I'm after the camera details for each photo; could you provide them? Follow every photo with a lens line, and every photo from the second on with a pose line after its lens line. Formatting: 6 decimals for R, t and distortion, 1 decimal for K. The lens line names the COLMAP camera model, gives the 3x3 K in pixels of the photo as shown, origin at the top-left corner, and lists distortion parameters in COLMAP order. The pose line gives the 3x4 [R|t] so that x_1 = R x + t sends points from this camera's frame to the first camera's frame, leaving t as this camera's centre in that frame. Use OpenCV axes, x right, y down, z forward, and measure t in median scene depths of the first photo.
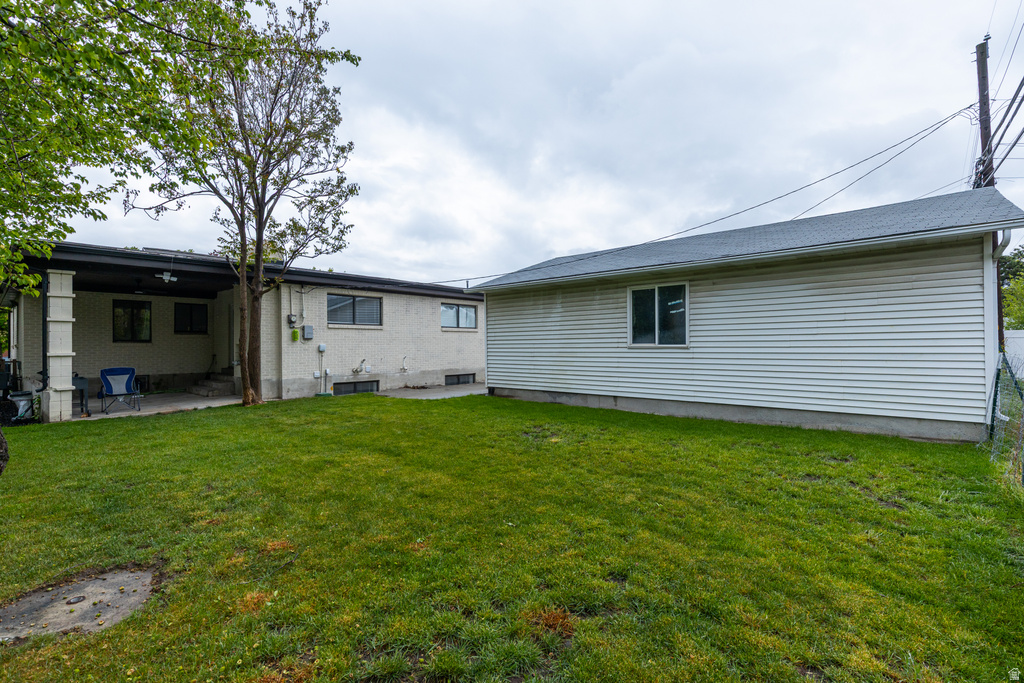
lens RADIAL K [[467.8, 0, 511.1], [0, 467.8, 341.7], [0, 0, 1]] dist [0.004515, 0.000350]
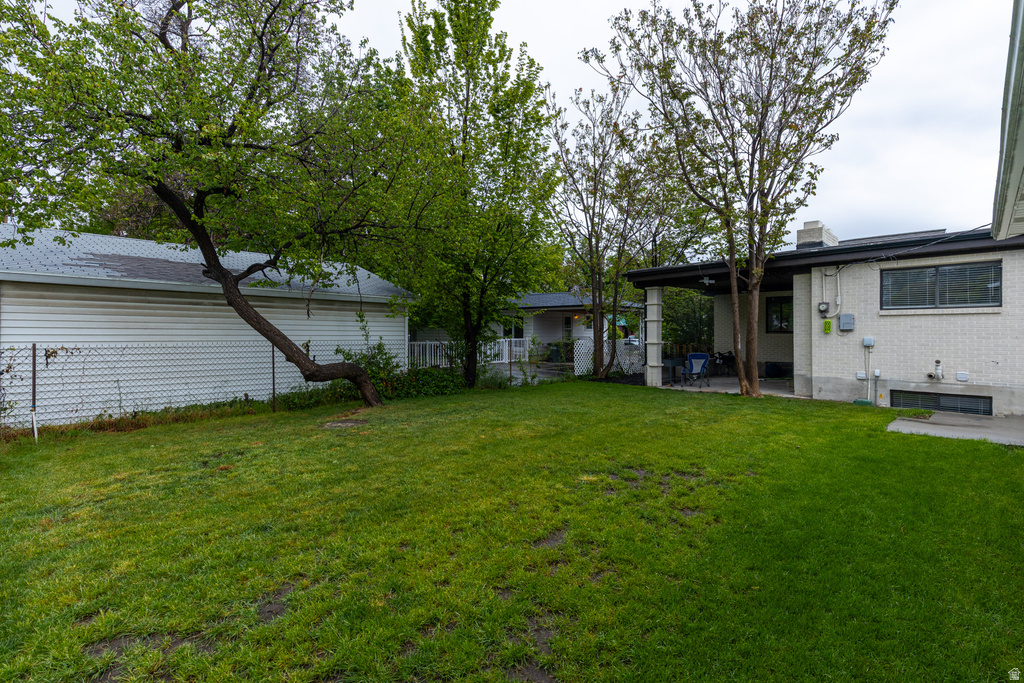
lens RADIAL K [[467.8, 0, 511.3], [0, 467.8, 337.8], [0, 0, 1]] dist [0.004515, 0.000350]
pose [[-0.085577, 0.015256, -0.996215, 0.435349], [0.007556, 0.999864, 0.014663, -0.009783], [0.996303, -0.006273, -0.085680, 0.495113]]
